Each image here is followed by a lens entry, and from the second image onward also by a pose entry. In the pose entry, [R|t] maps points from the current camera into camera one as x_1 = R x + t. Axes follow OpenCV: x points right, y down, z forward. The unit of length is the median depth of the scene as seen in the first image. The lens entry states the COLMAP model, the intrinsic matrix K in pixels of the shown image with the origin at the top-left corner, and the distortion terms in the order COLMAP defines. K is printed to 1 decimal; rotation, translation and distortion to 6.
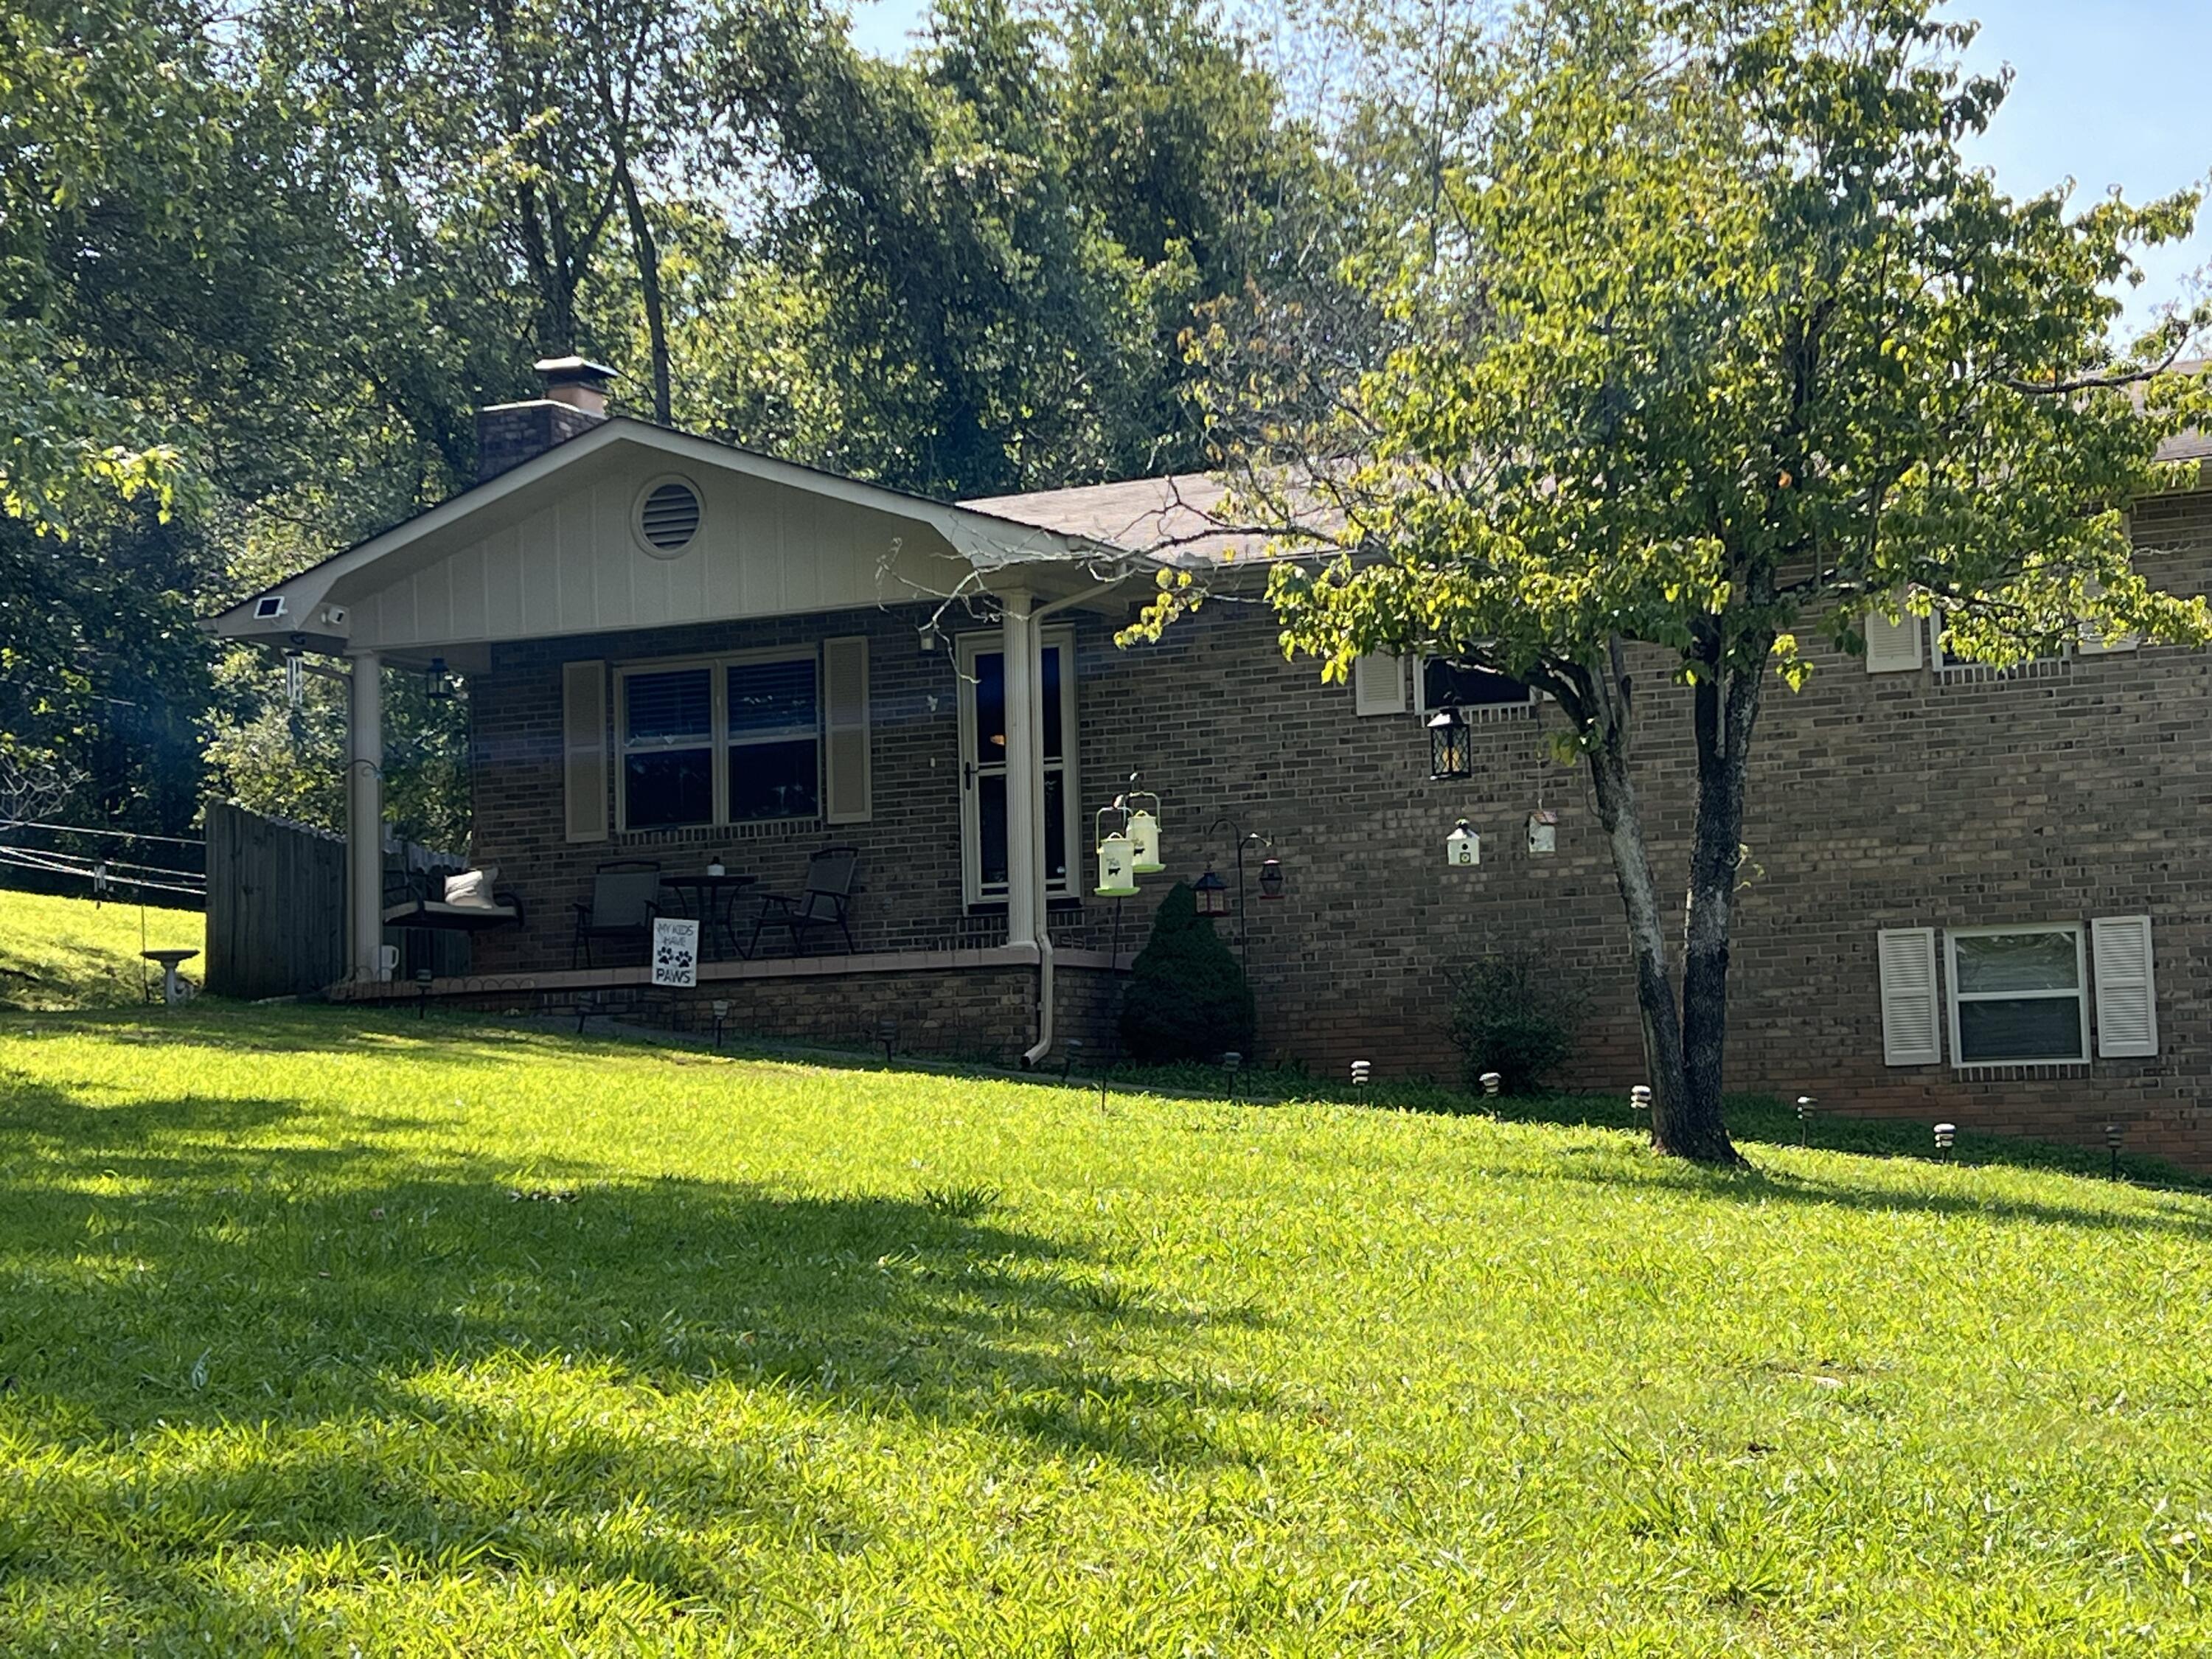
lens RADIAL K [[3822.5, 0, 1097.4], [0, 3822.5, 815.6], [0, 0, 1]] dist [0.074146, 0.000000]
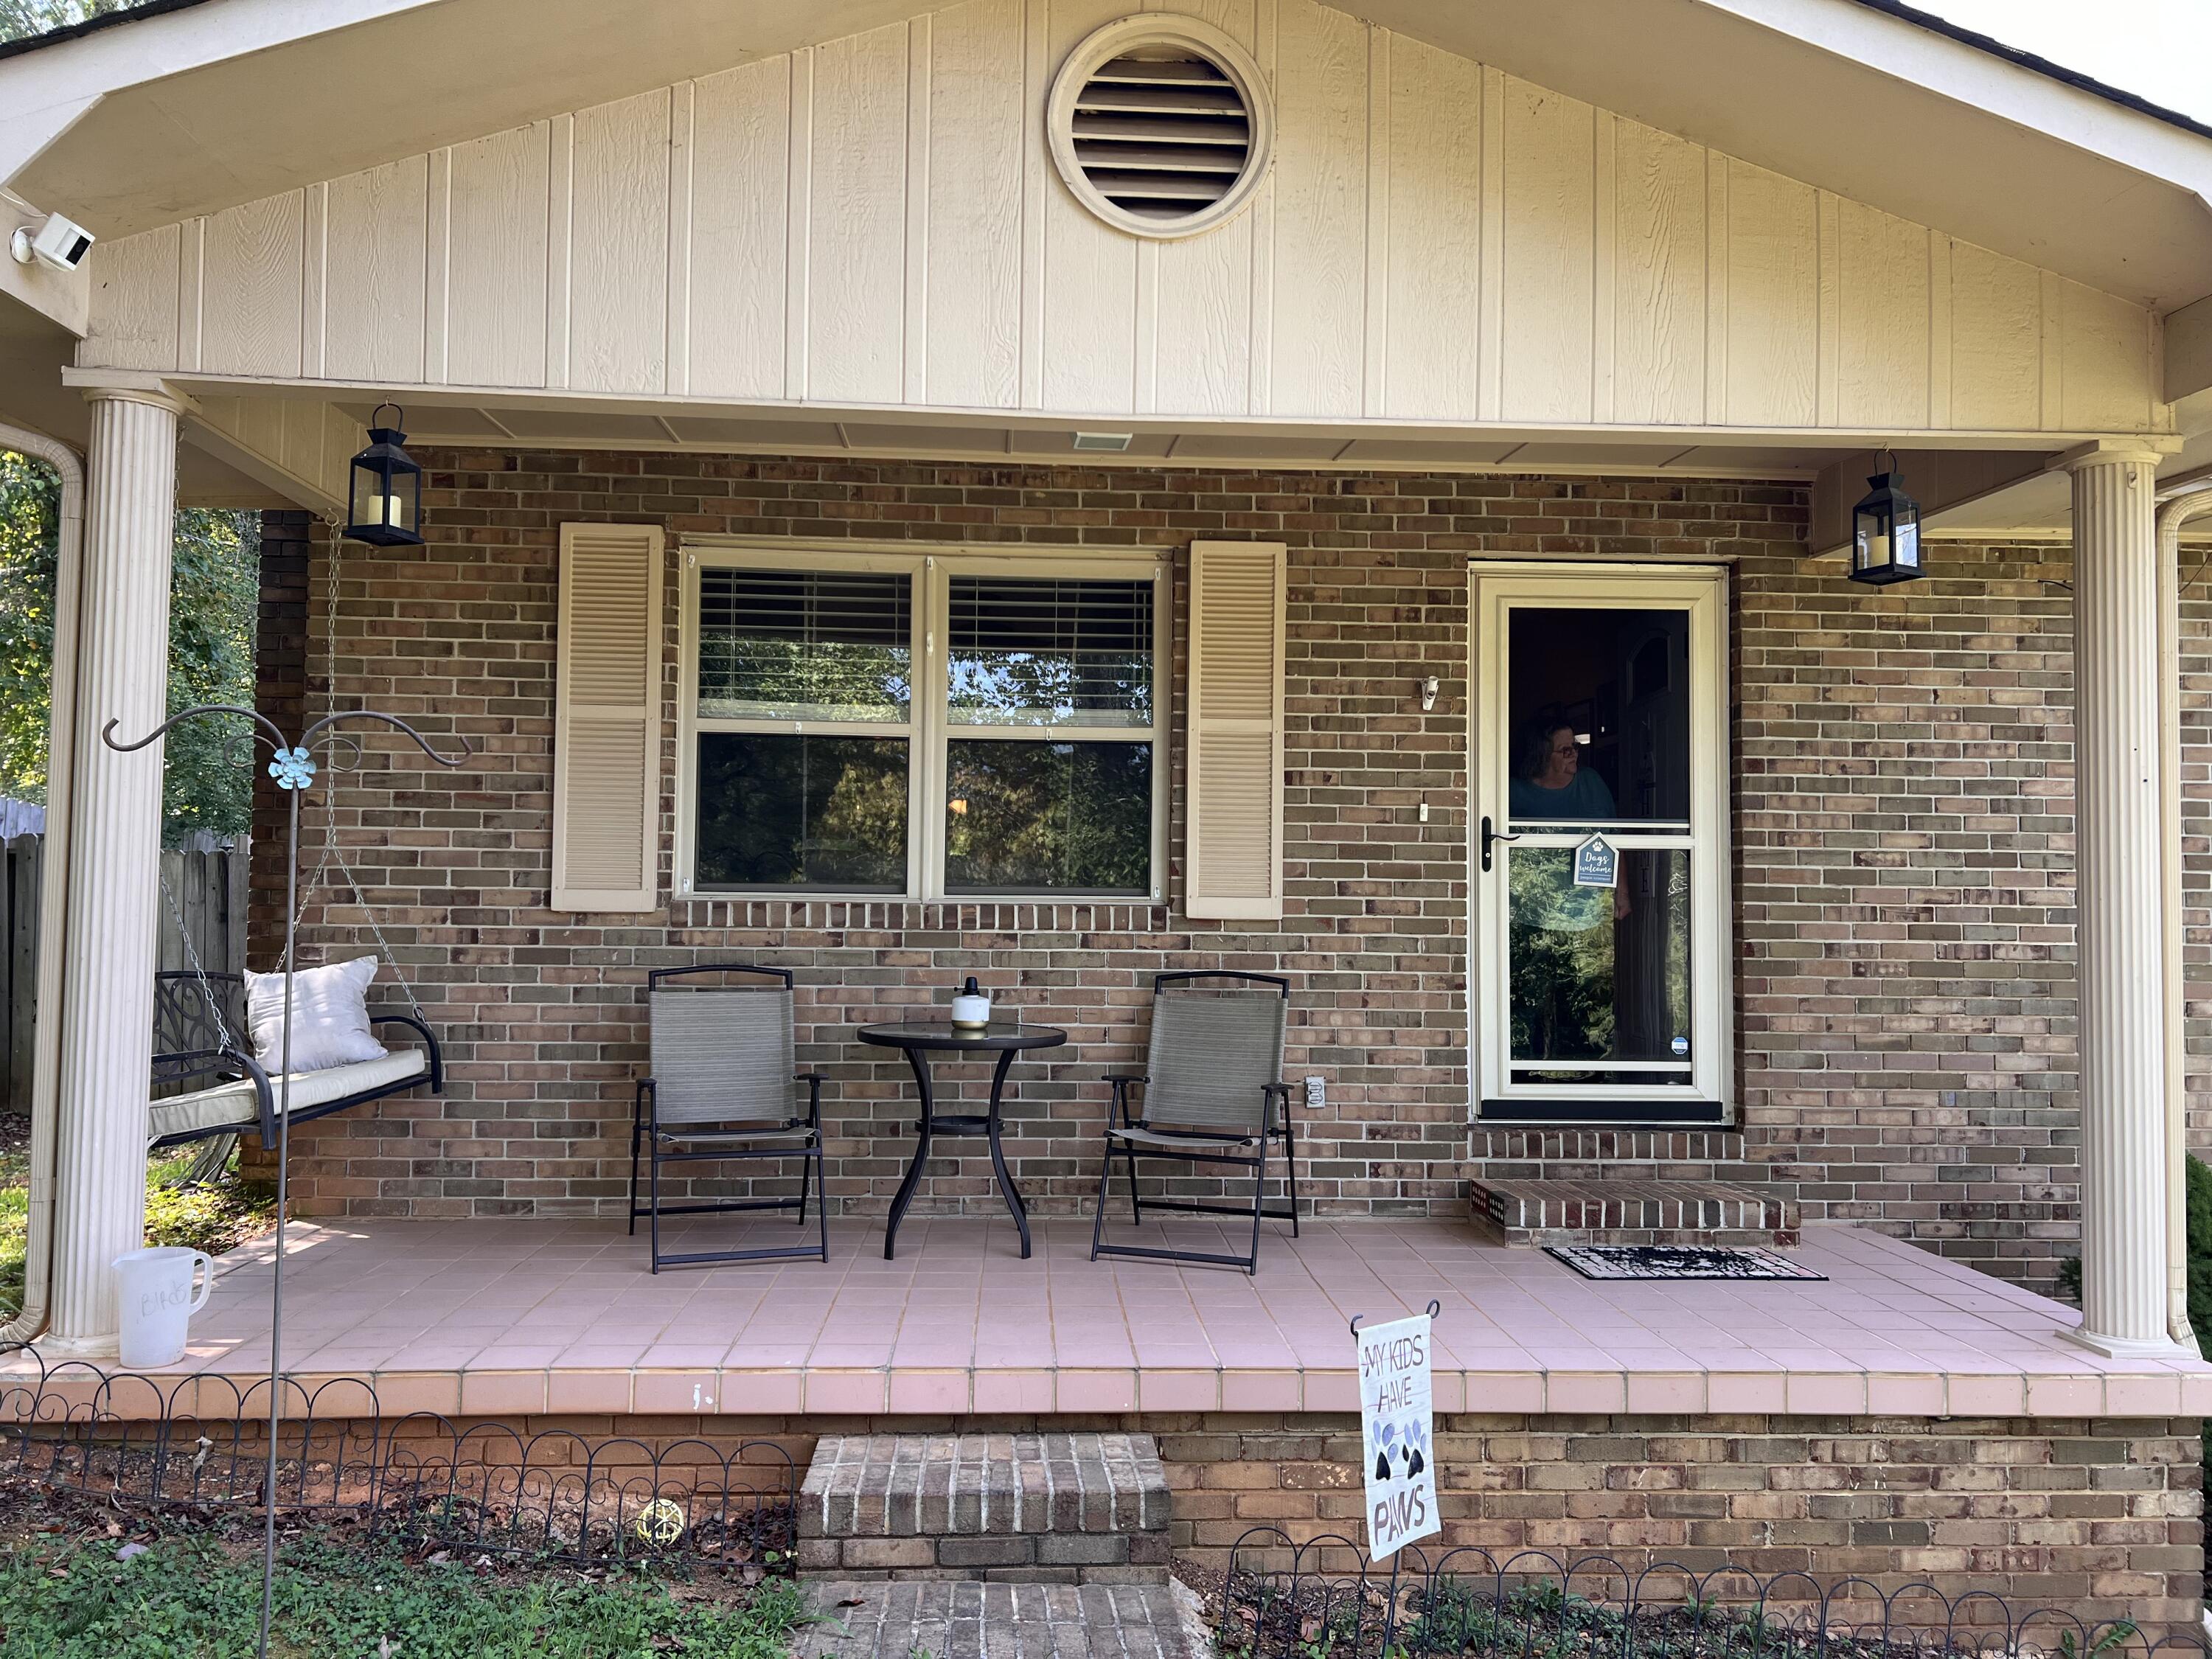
lens RADIAL K [[1665.2, 0, 1098.2], [0, 1665.2, 823.3], [0, 0, 1]] dist [0.053255, -0.058311]
pose [[0.882675, 0.064529, 0.465532, -0.181461], [-0.081297, 0.996561, 0.016007, -0.012409], [-0.462898, -0.051976, 0.884886, 0.818847]]
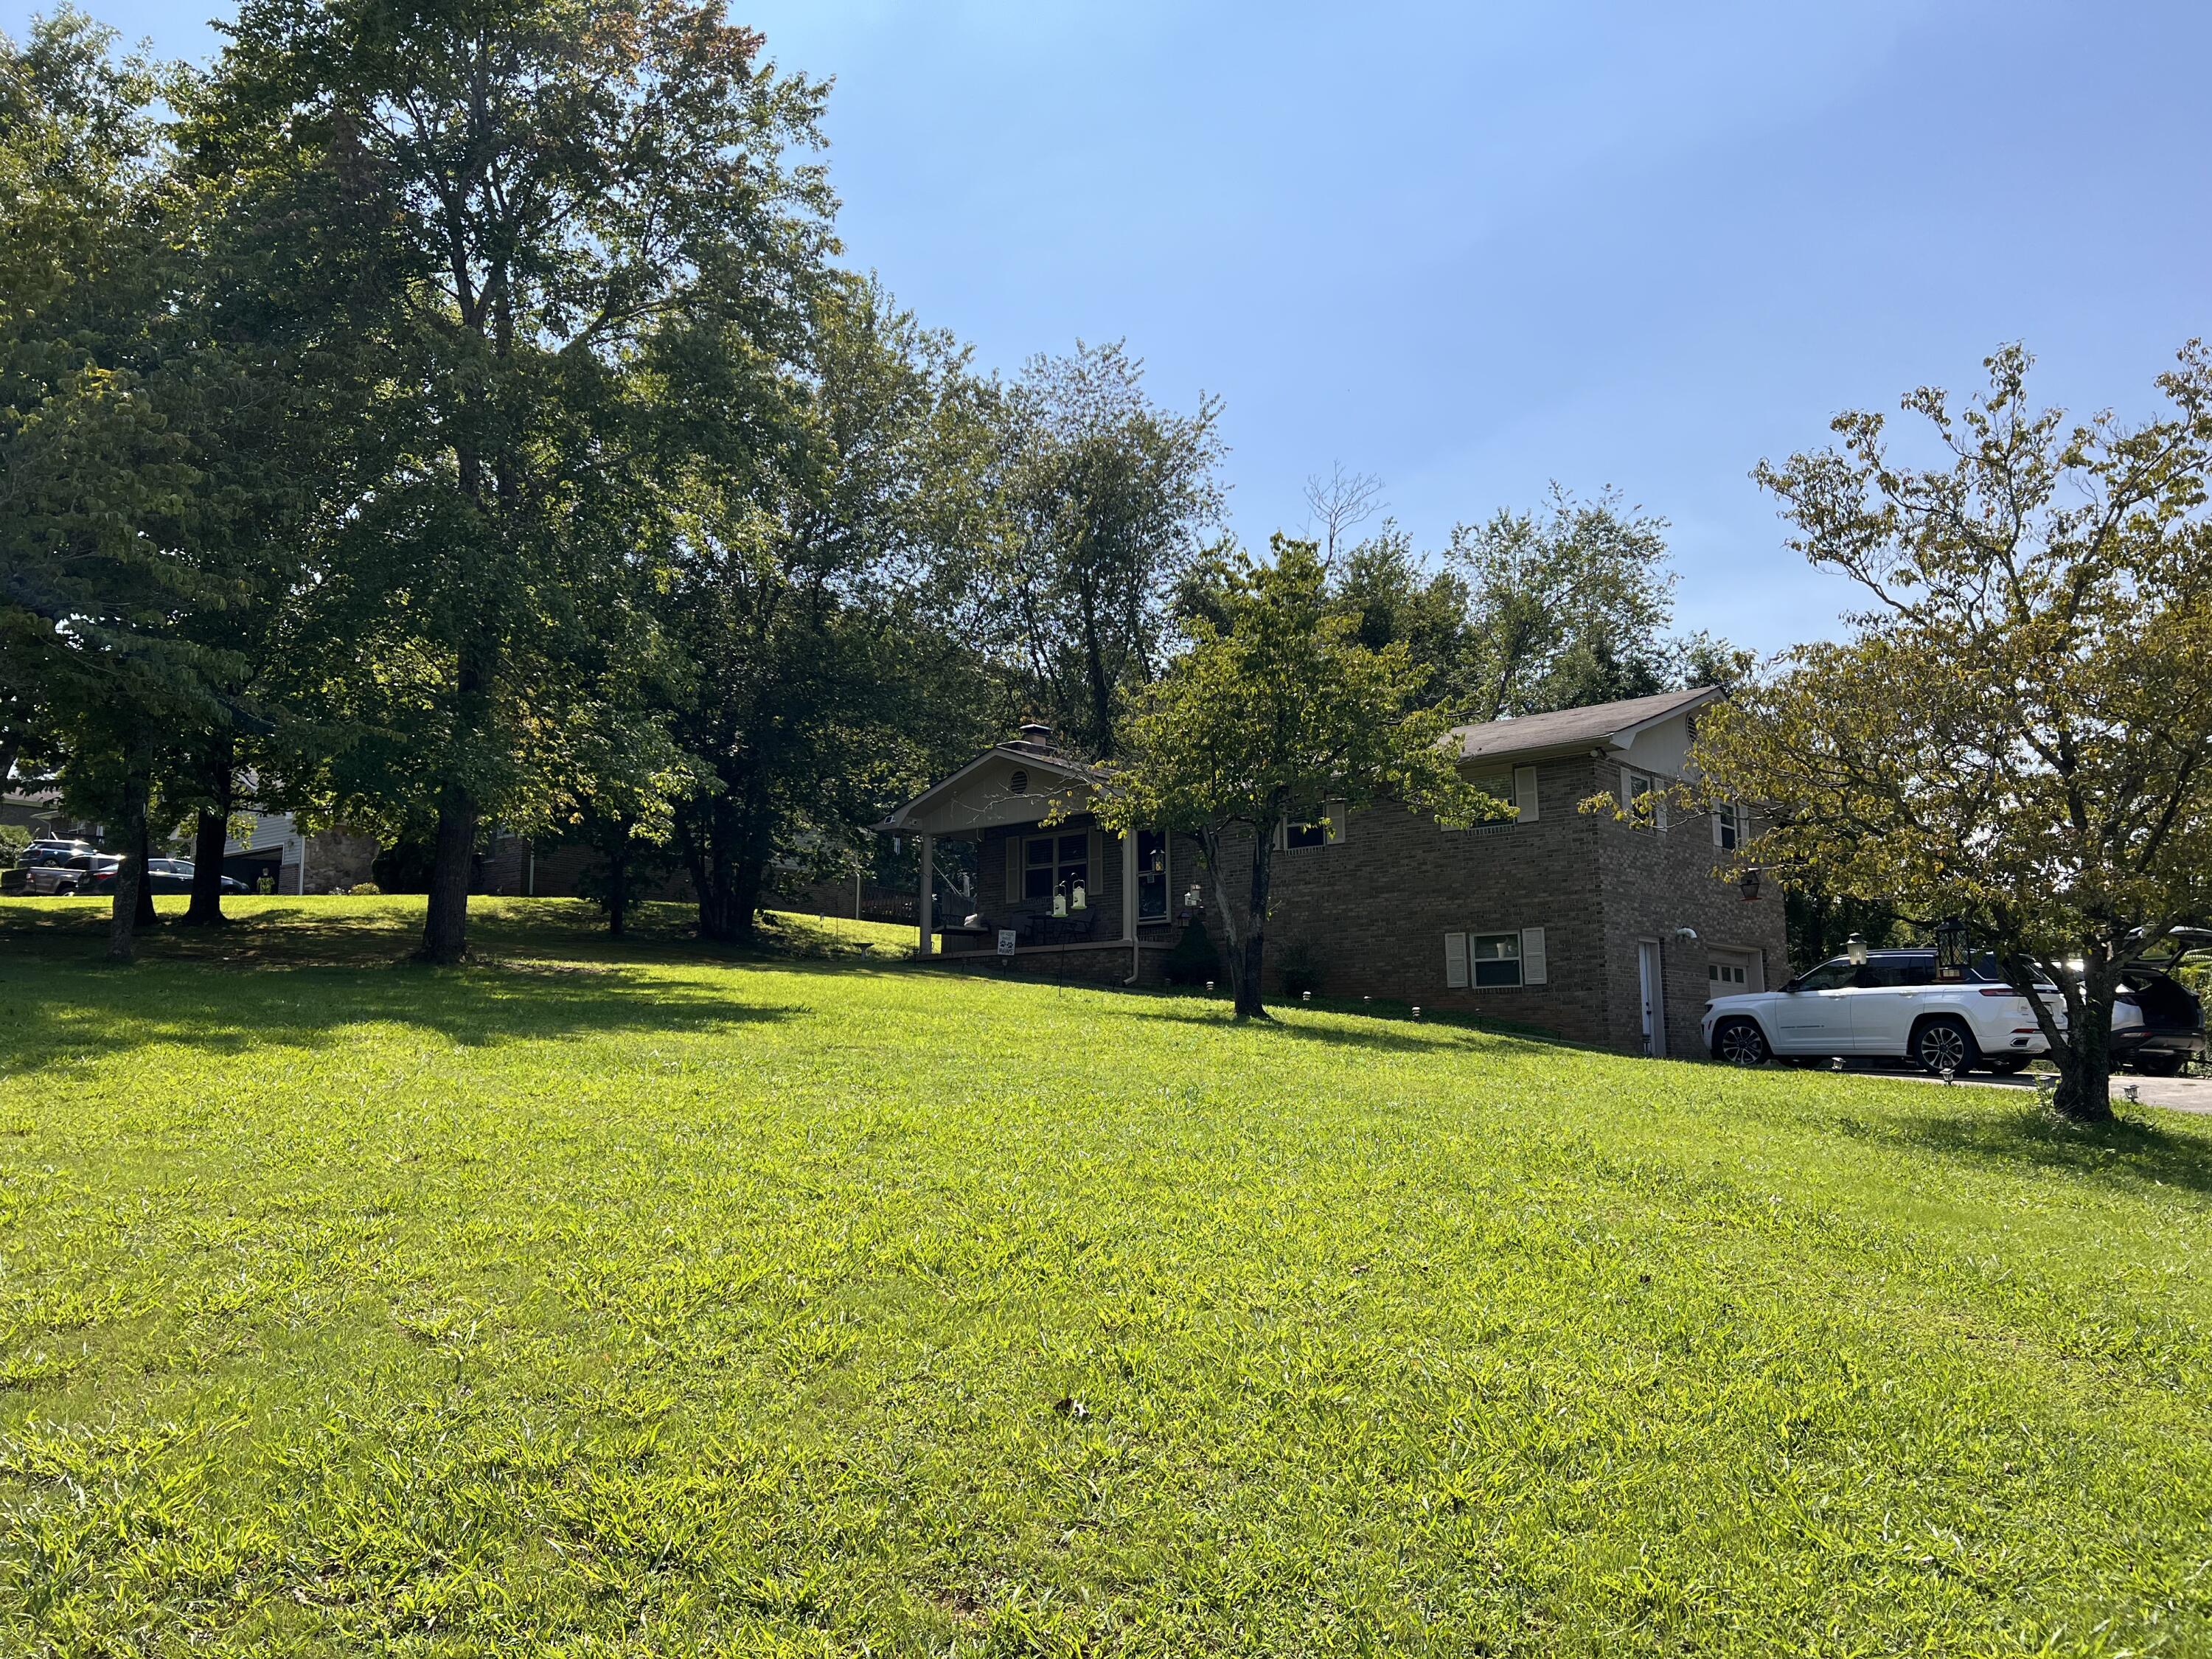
lens RADIAL K [[1665.2, 0, 1090.8], [0, 1665.2, 811.5], [0, 0, 1]] dist [0.053255, -0.058311]
pose [[0.955027, -0.023569, -0.295580, 0.271804], [0.007481, 0.998434, -0.055440, 0.007794], [0.296424, 0.050735, 0.953708, -0.106124]]
